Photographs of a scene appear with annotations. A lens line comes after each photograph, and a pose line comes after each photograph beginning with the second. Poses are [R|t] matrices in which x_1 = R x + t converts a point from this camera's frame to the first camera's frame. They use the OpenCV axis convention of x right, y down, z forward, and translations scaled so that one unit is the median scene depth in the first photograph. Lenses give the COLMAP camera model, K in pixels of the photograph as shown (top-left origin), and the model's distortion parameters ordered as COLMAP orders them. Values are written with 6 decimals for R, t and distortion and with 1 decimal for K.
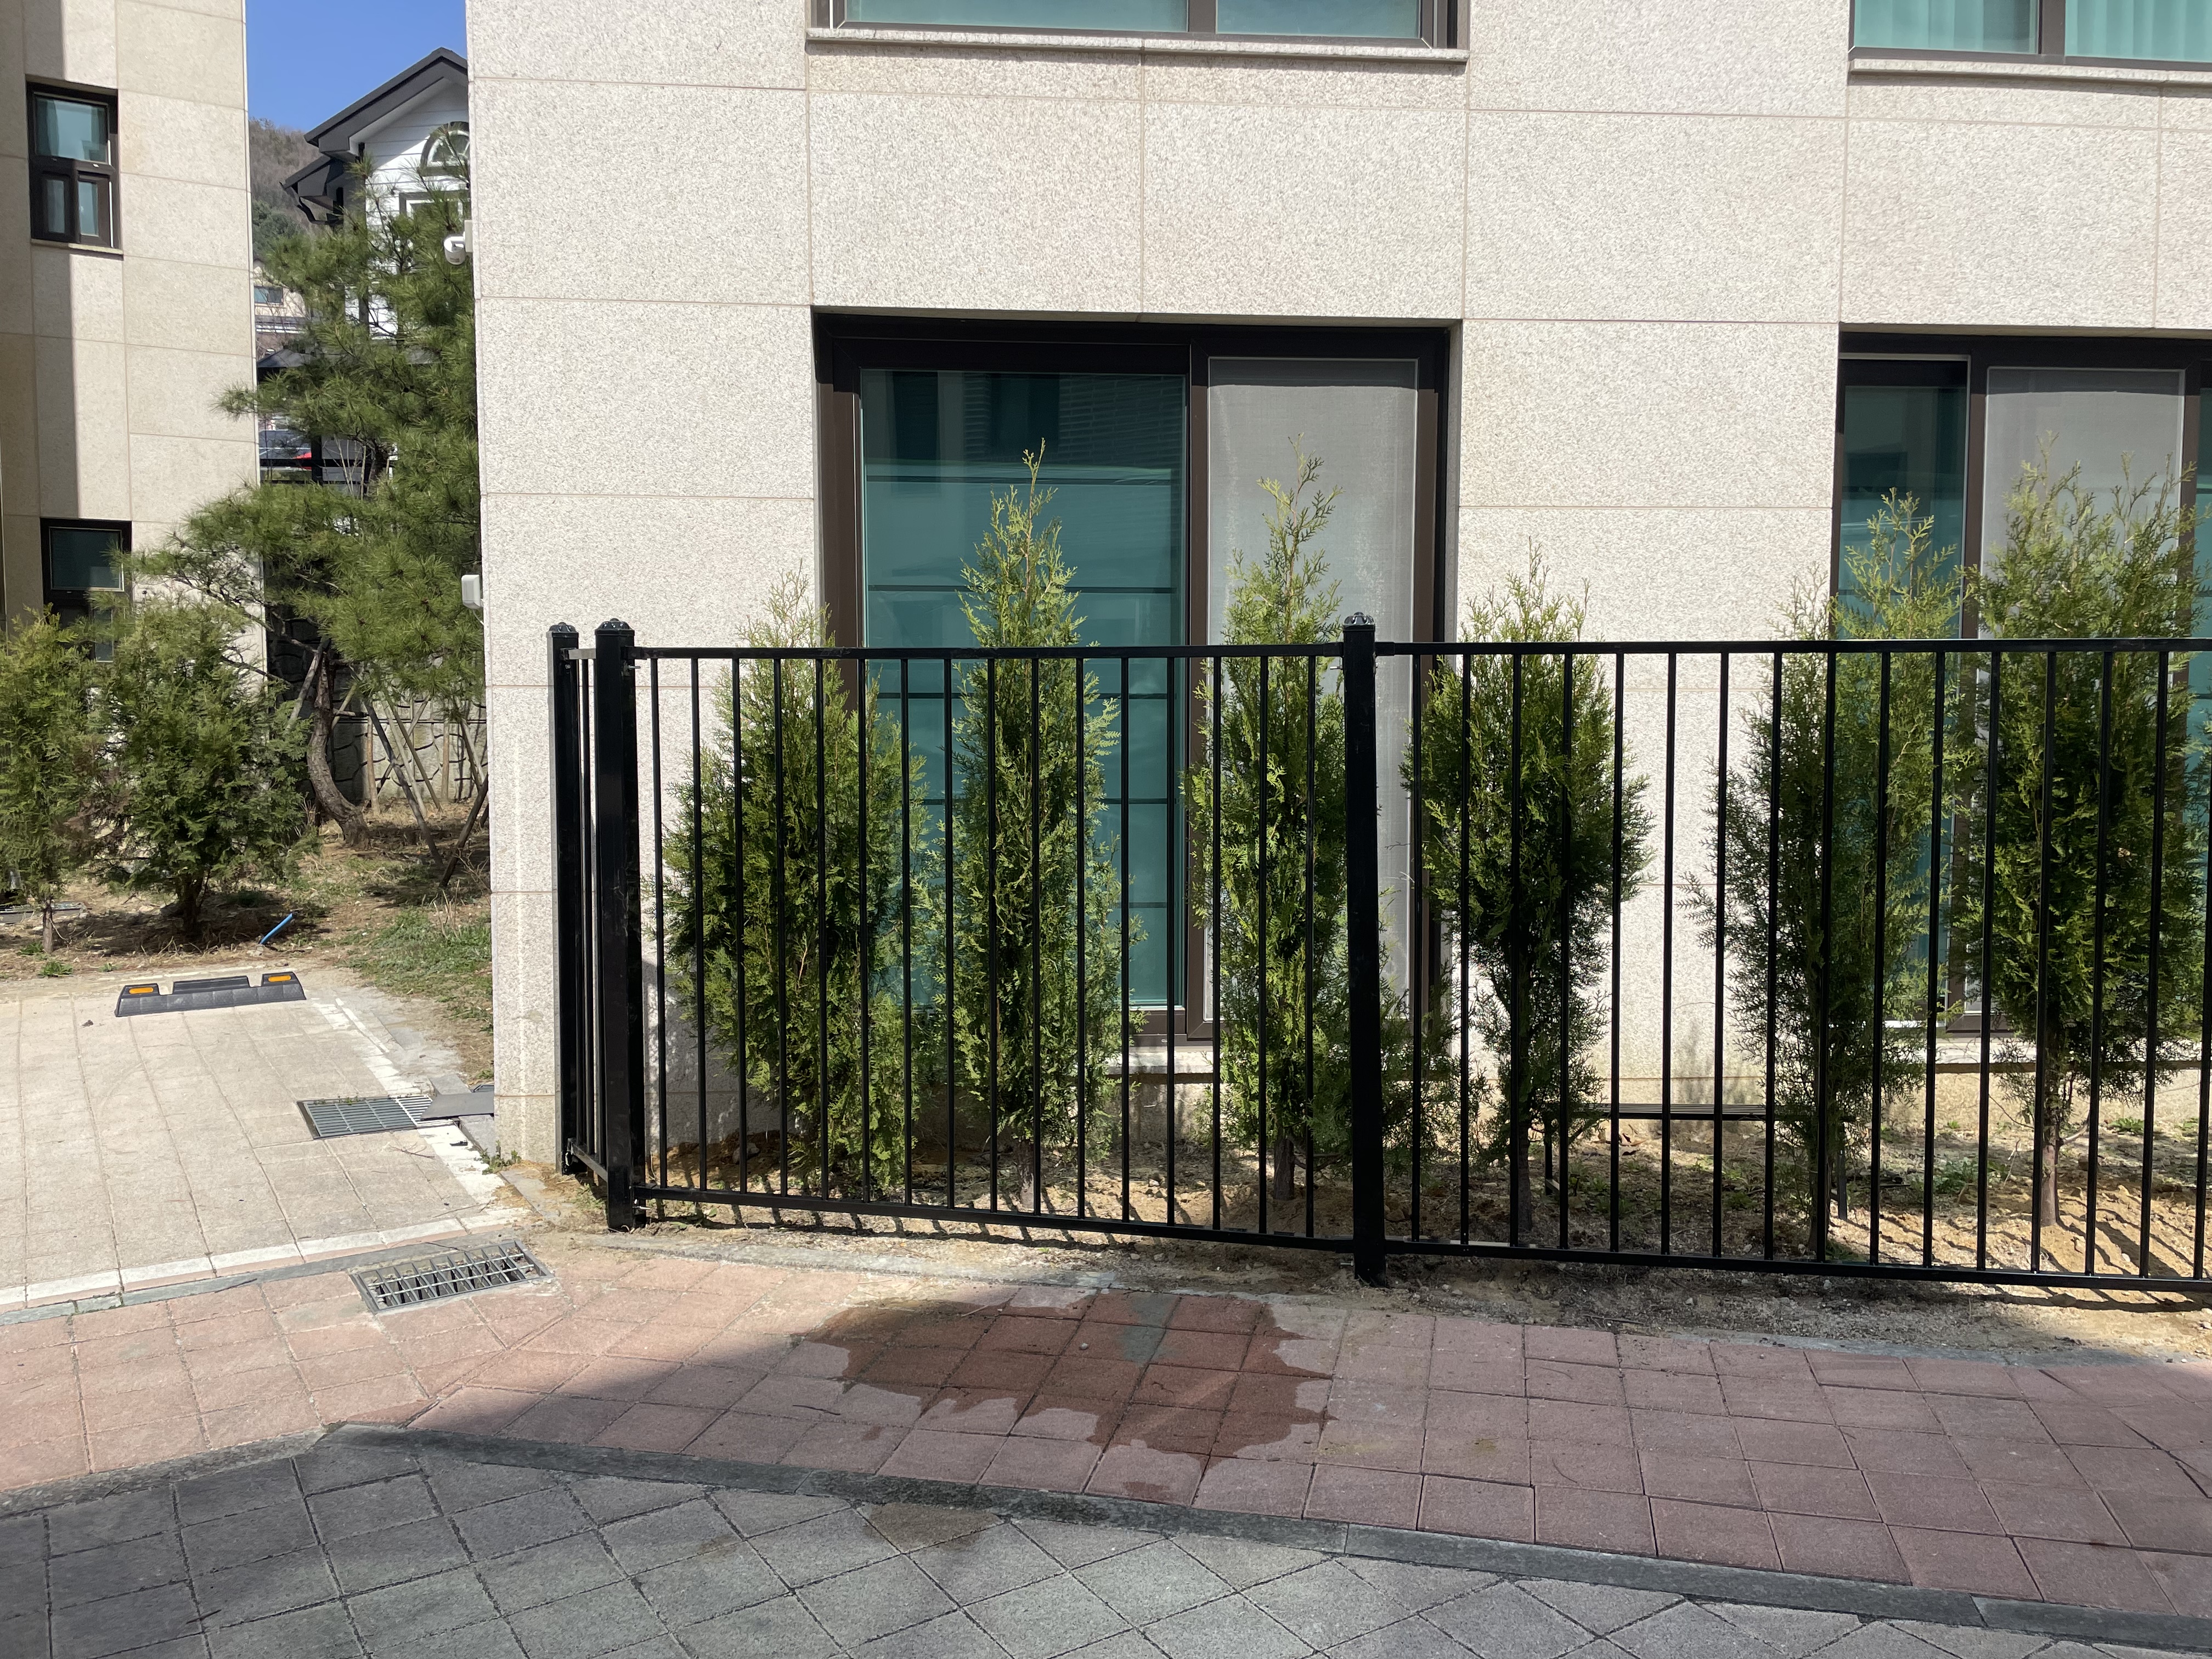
lens RADIAL K [[1654.7, 0, 1128.1], [0, 1654.7, 799.3], [0, 0, 1]] dist [0.085018, -0.106752]
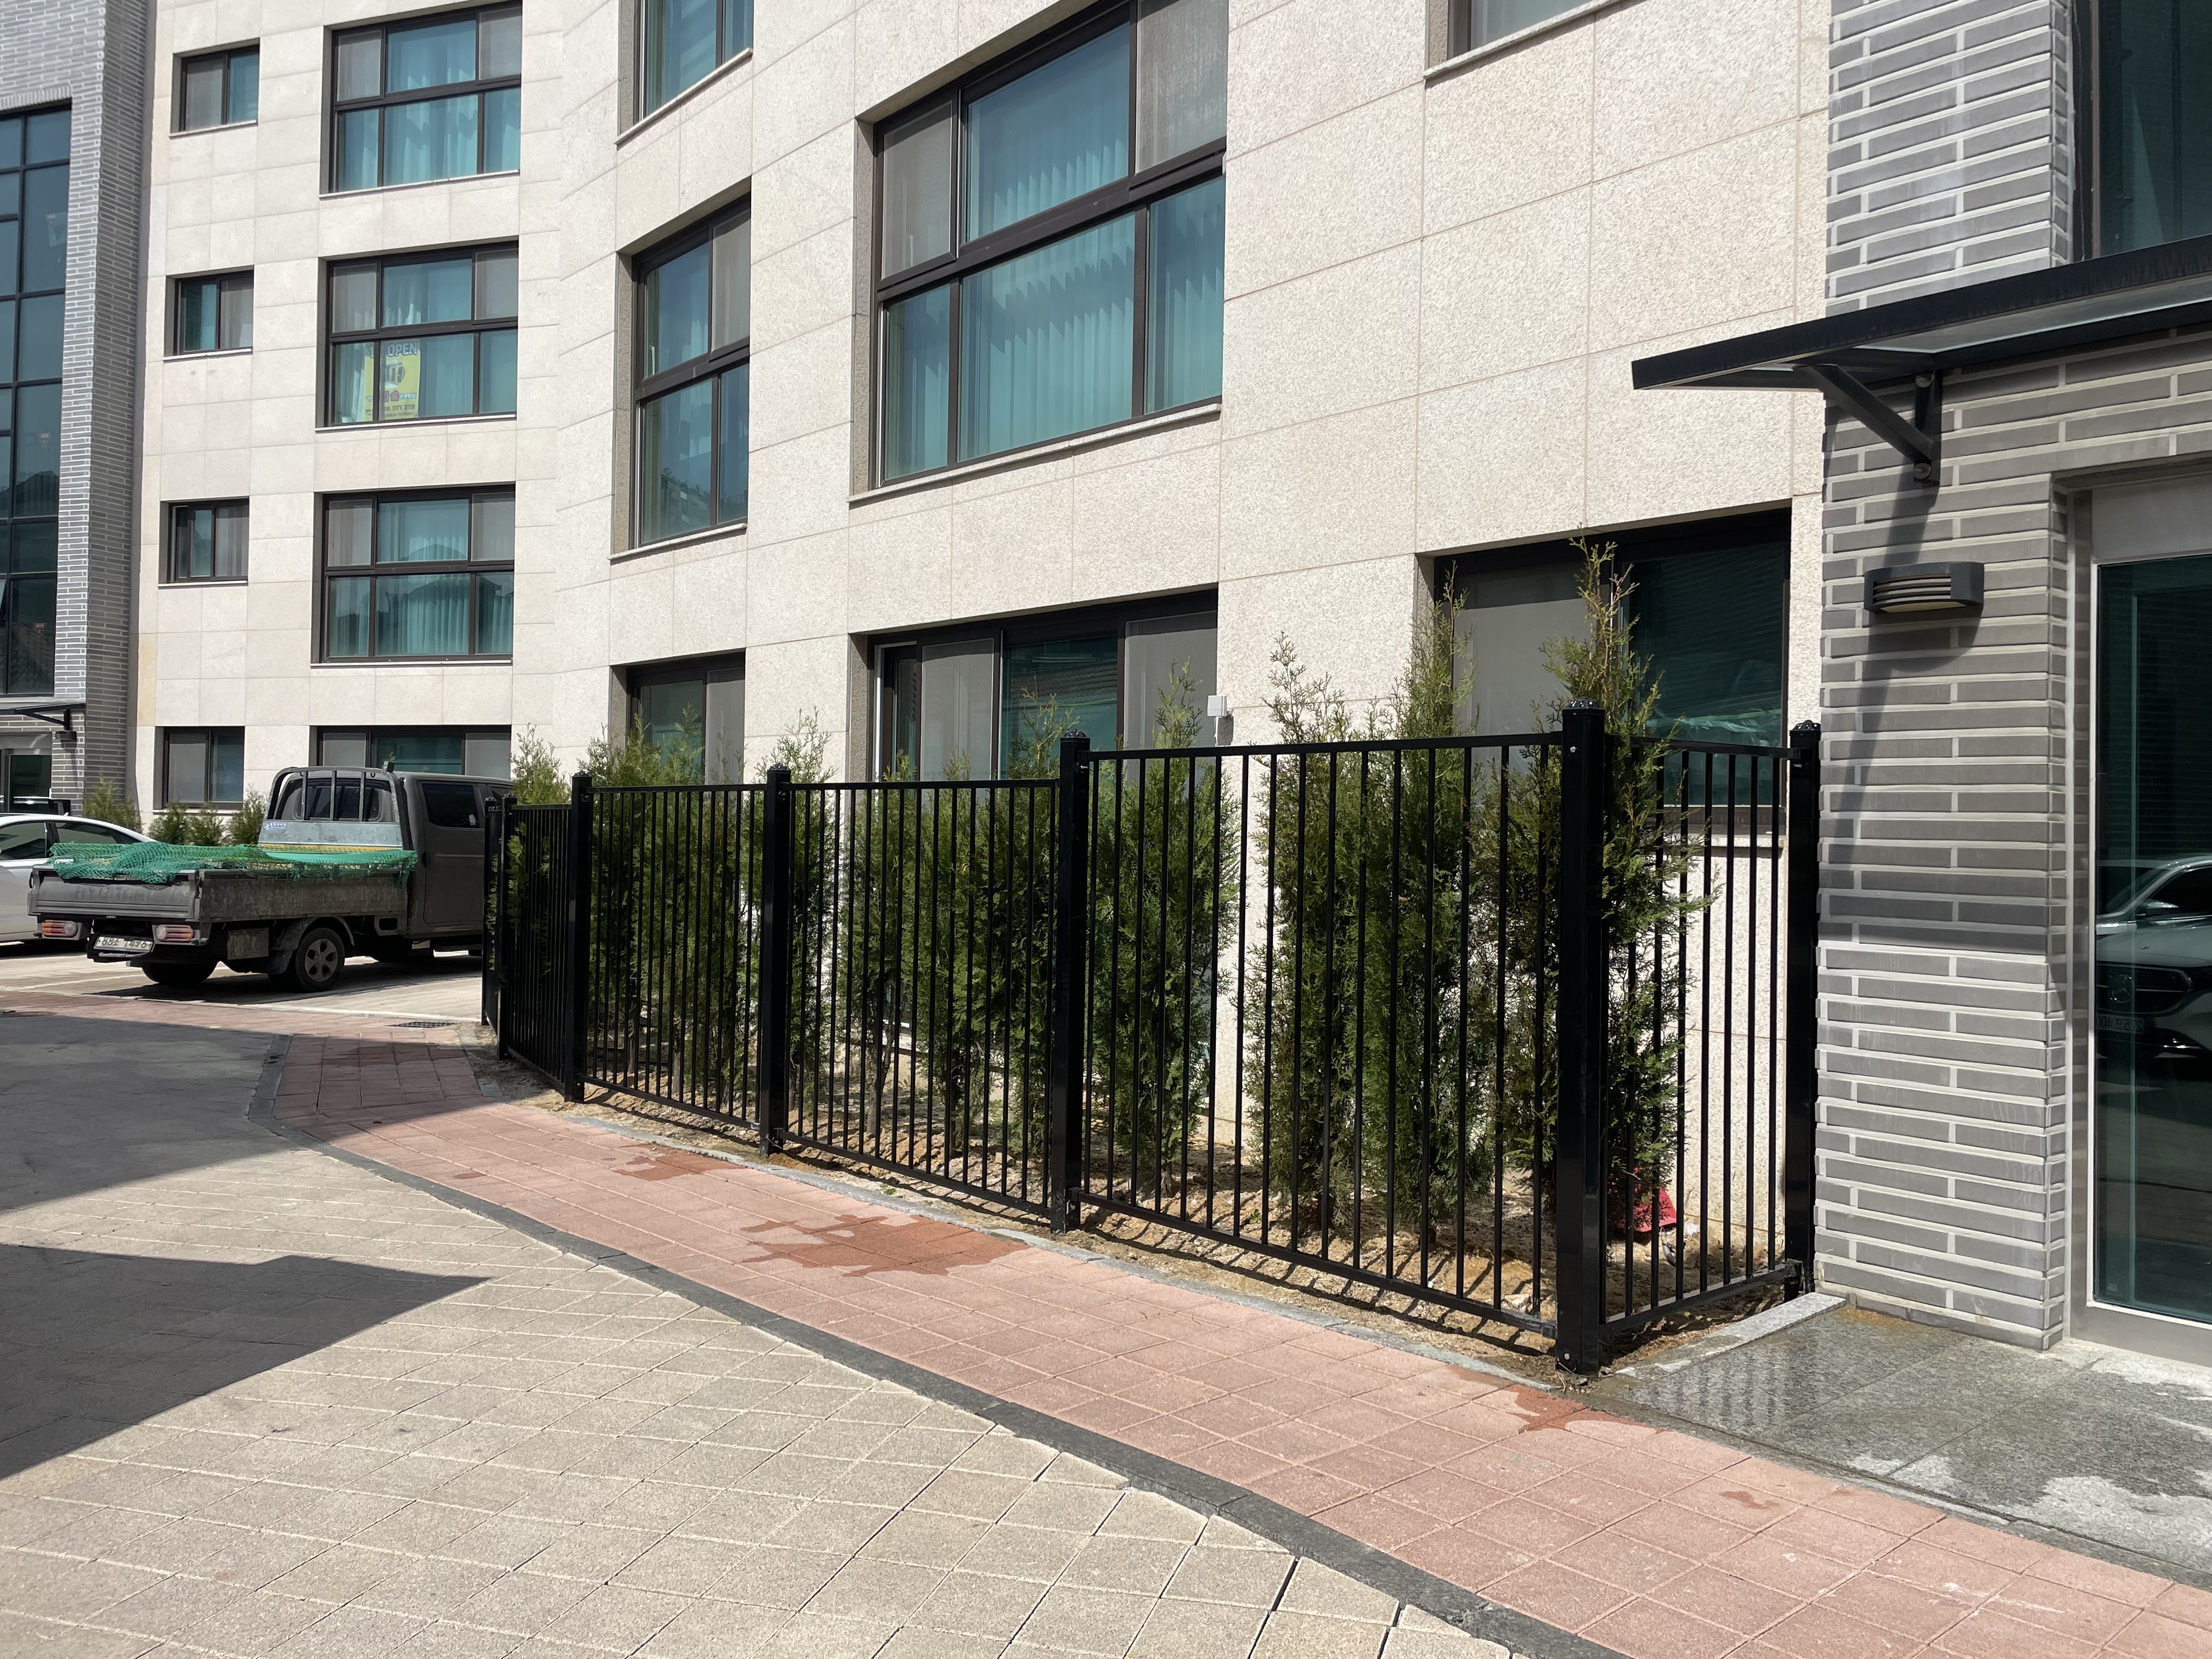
lens RADIAL K [[1654.7, 0, 1104.8], [0, 1654.7, 828.9], [0, 0, 1]] dist [0.085018, -0.106752]
pose [[0.594497, 0.012047, -0.804008, 2.427737], [-0.073075, 0.996560, -0.039101, -0.017739], [0.800771, 0.081998, 0.593332, 0.174403]]
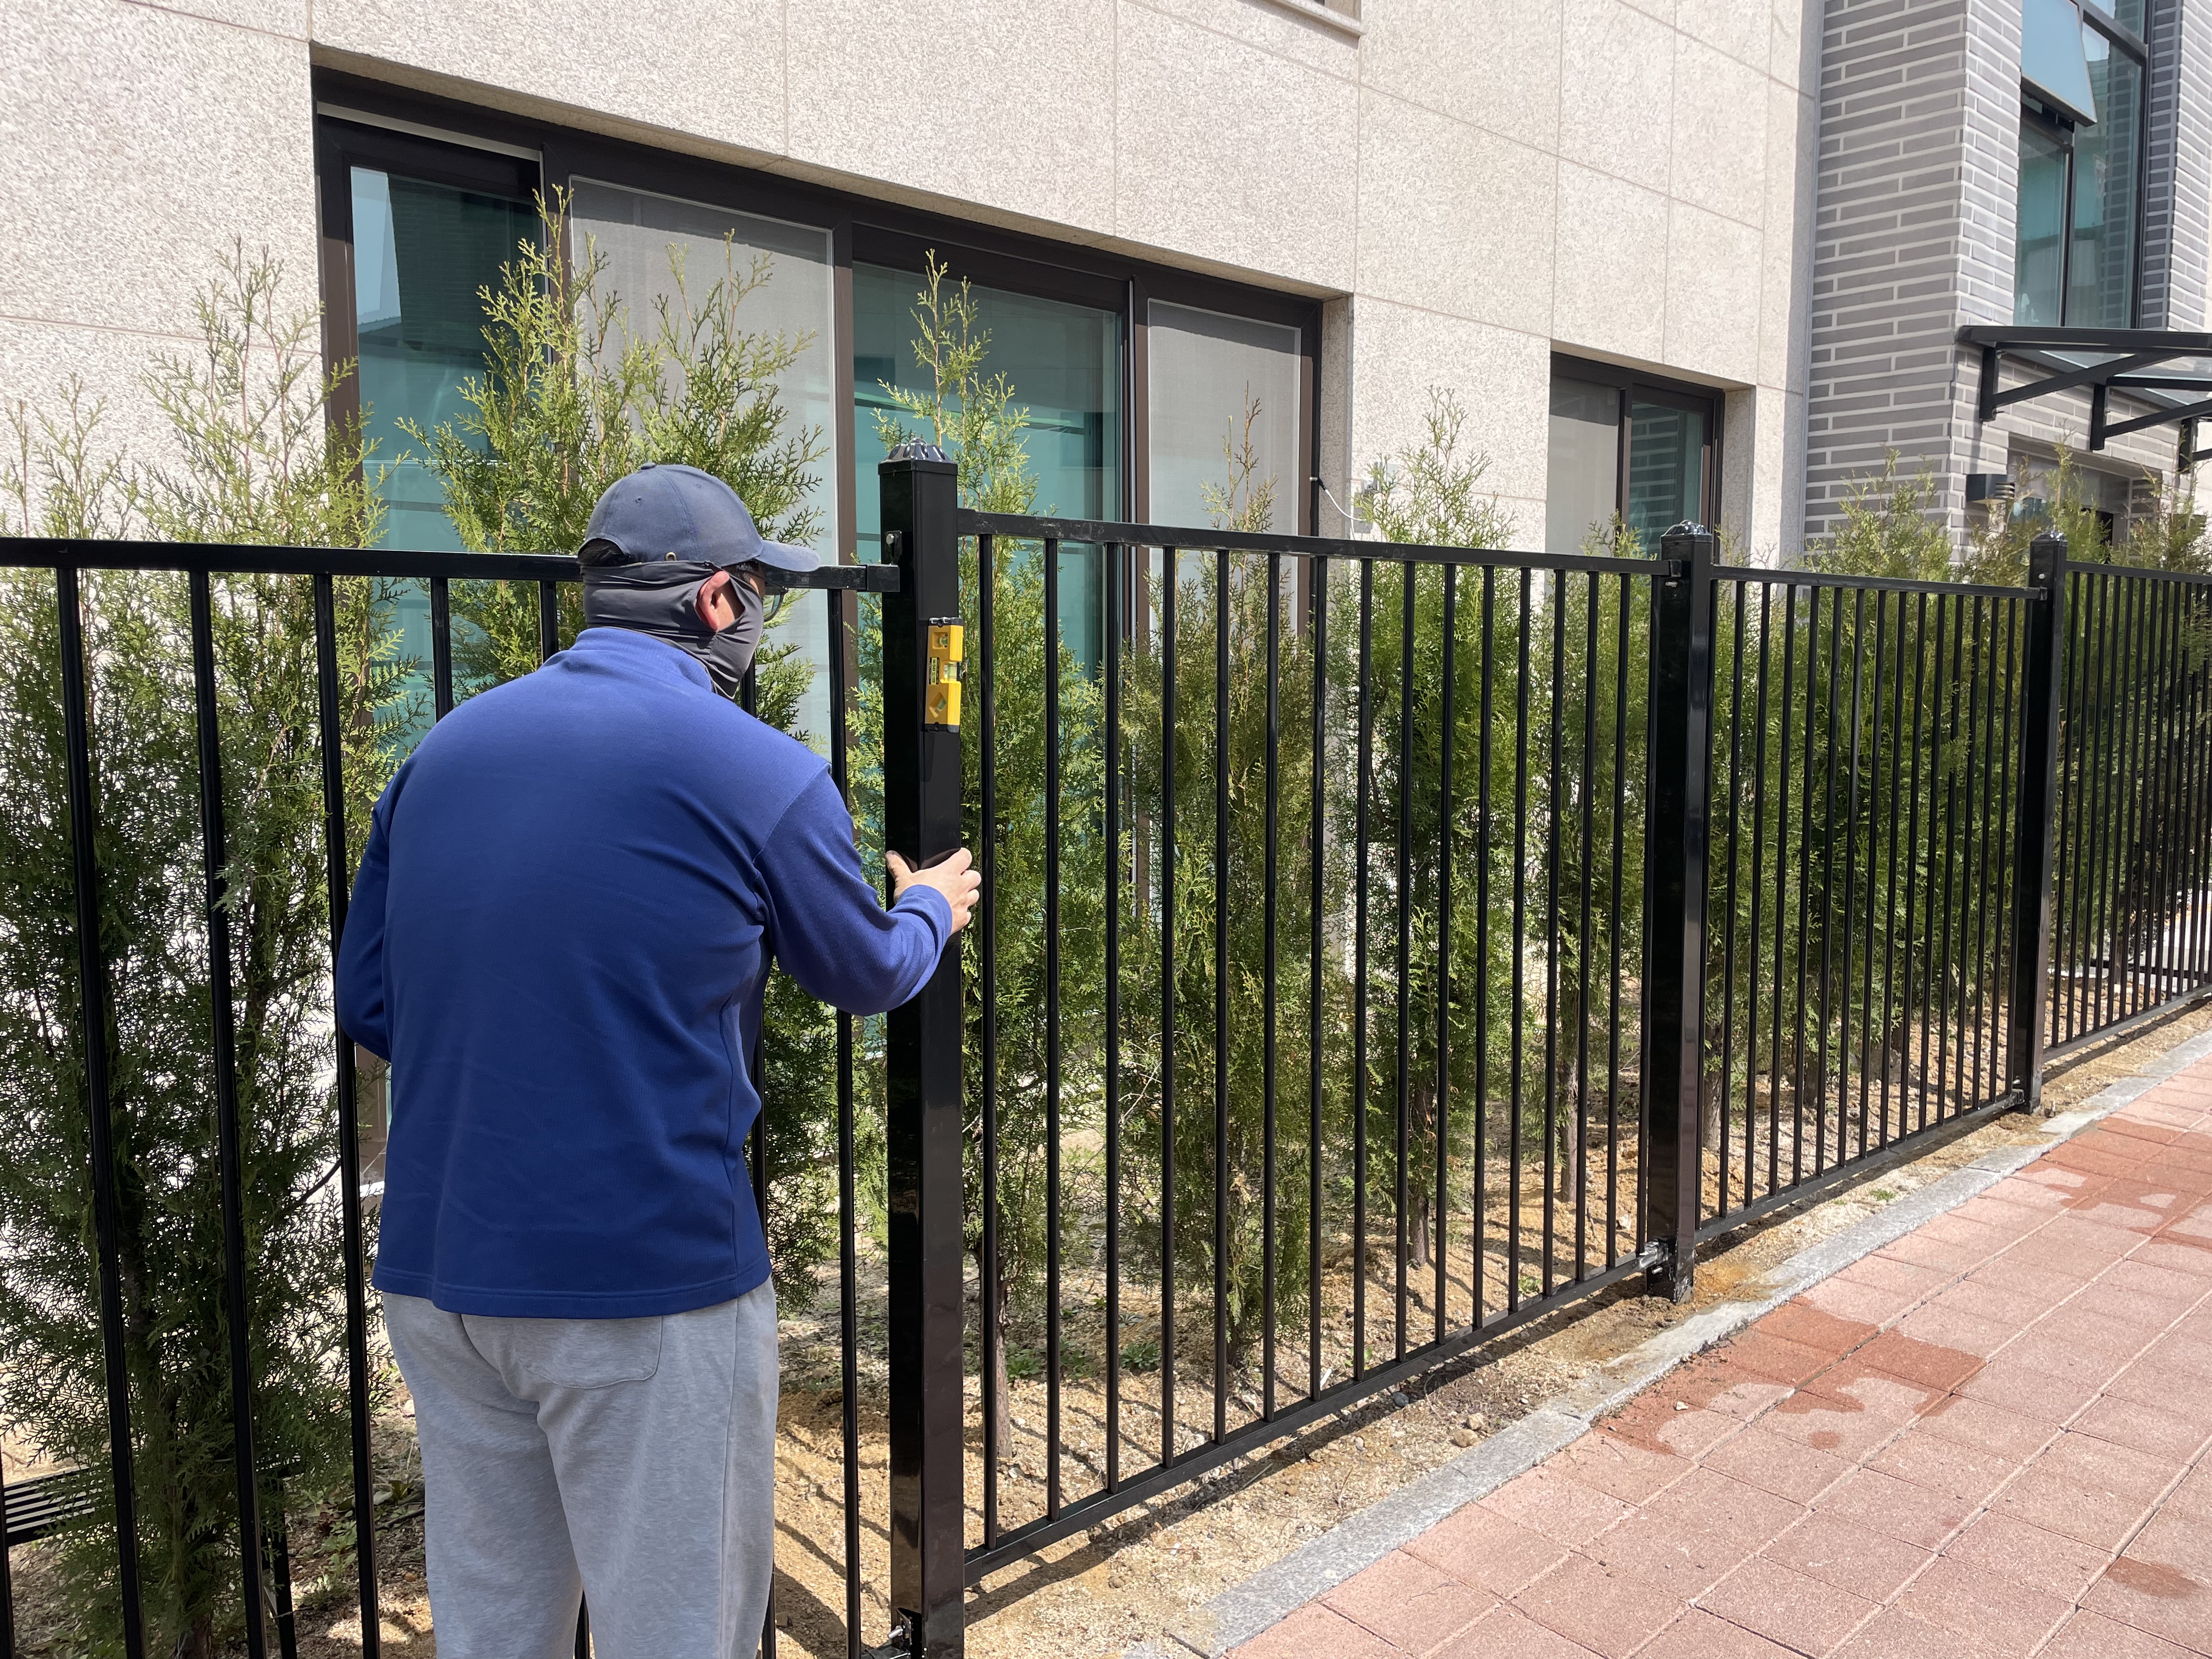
lens RADIAL K [[1654.7, 0, 1112.7], [0, 1654.7, 810.5], [0, 0, 1]] dist [0.085018, -0.106752]
pose [[0.783338, -0.055614, 0.619103, 0.305196], [0.040774, 0.998442, 0.038099, -0.024954], [-0.620257, -0.004601, 0.784385, 0.410115]]
